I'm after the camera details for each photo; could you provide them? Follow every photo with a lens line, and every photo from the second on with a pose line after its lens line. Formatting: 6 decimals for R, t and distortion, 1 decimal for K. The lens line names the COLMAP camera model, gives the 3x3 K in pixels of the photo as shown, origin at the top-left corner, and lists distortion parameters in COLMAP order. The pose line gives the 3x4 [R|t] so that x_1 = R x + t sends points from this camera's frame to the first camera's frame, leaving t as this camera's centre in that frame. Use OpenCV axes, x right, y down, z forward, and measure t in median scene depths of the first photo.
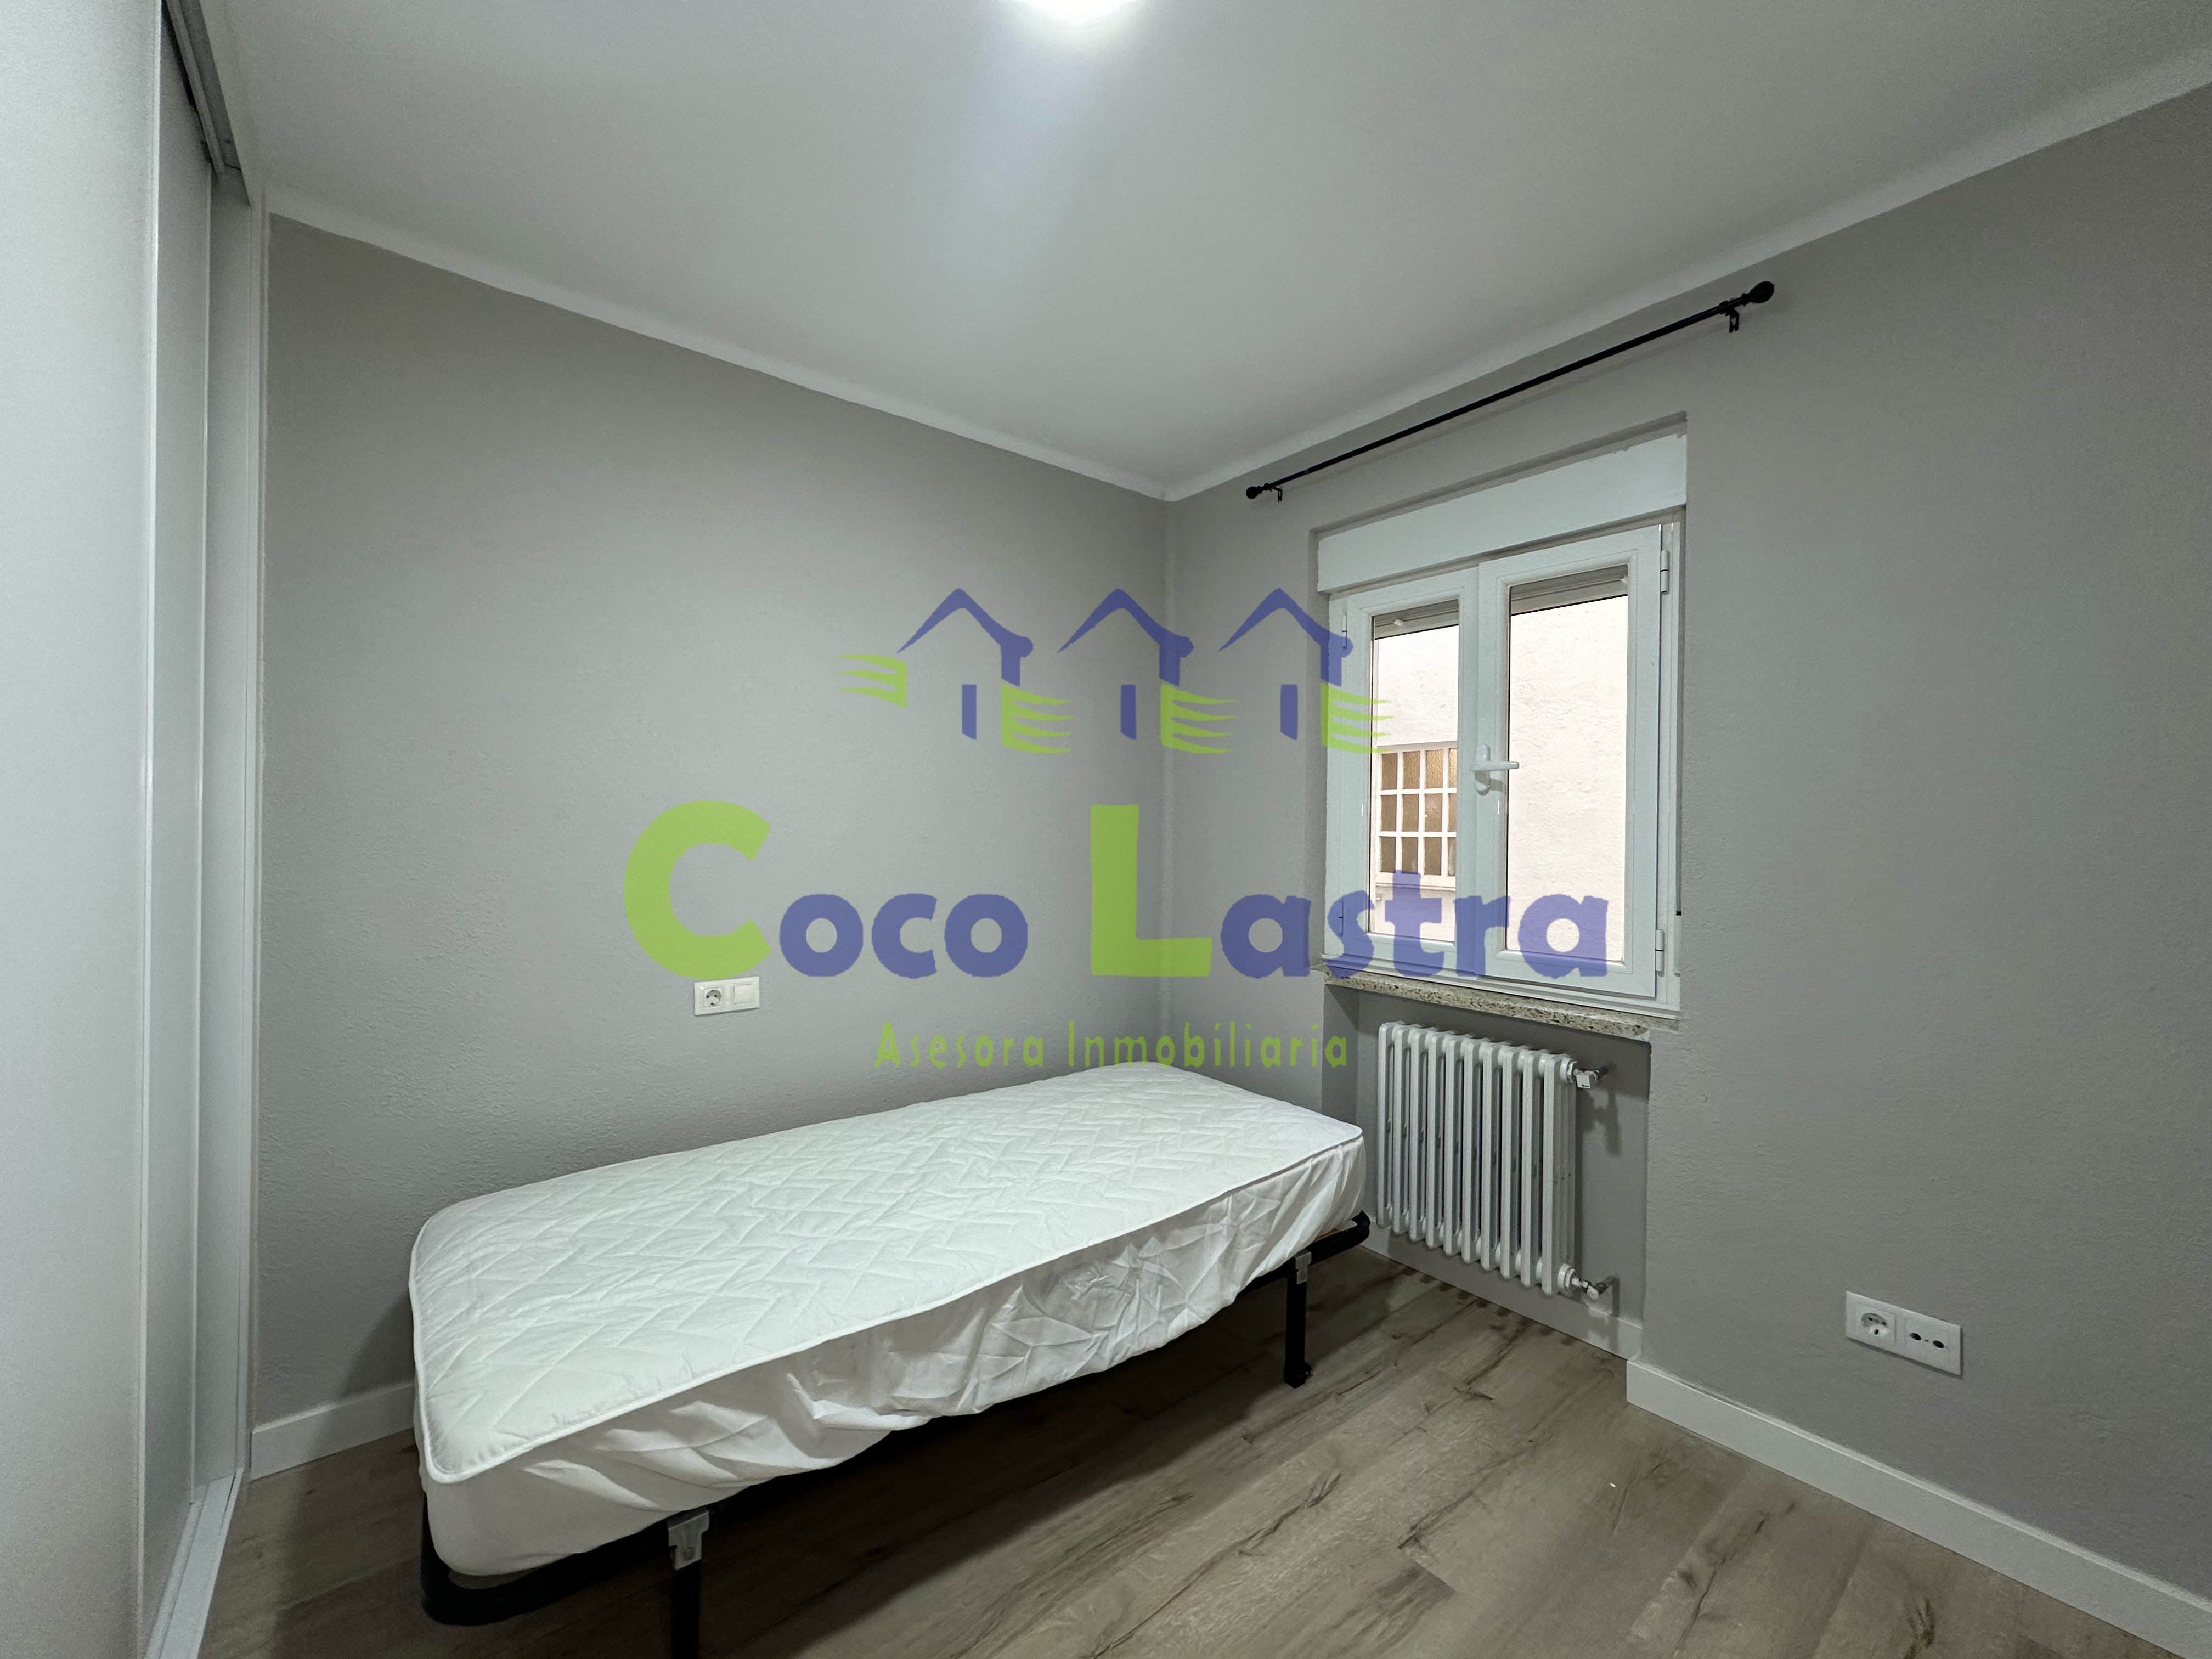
lens RADIAL K [[882.9, 0, 1109.8], [0, 882.9, 830.7], [0, 0, 1]] dist [0.000721, -0.000012]
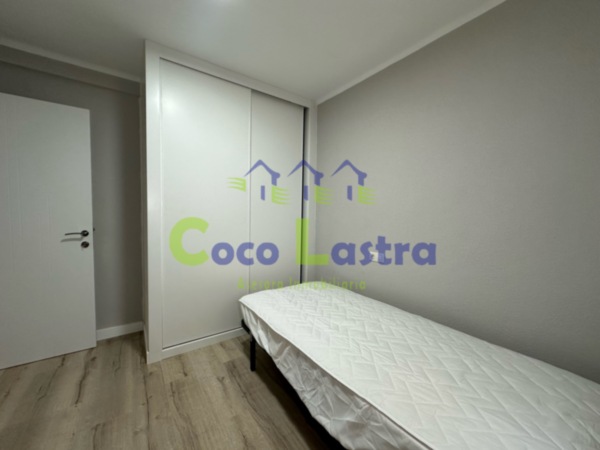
lens RADIAL K [[239.5, 0, 298.6], [0, 239.5, 220.9], [0, 0, 1]] dist [0.000721, -0.000012]
pose [[-0.073236, 0.017436, -0.997162, 0.682311], [-0.008373, 0.999801, 0.018097, 0.033211], [0.997280, 0.009674, -0.073075, 0.967225]]
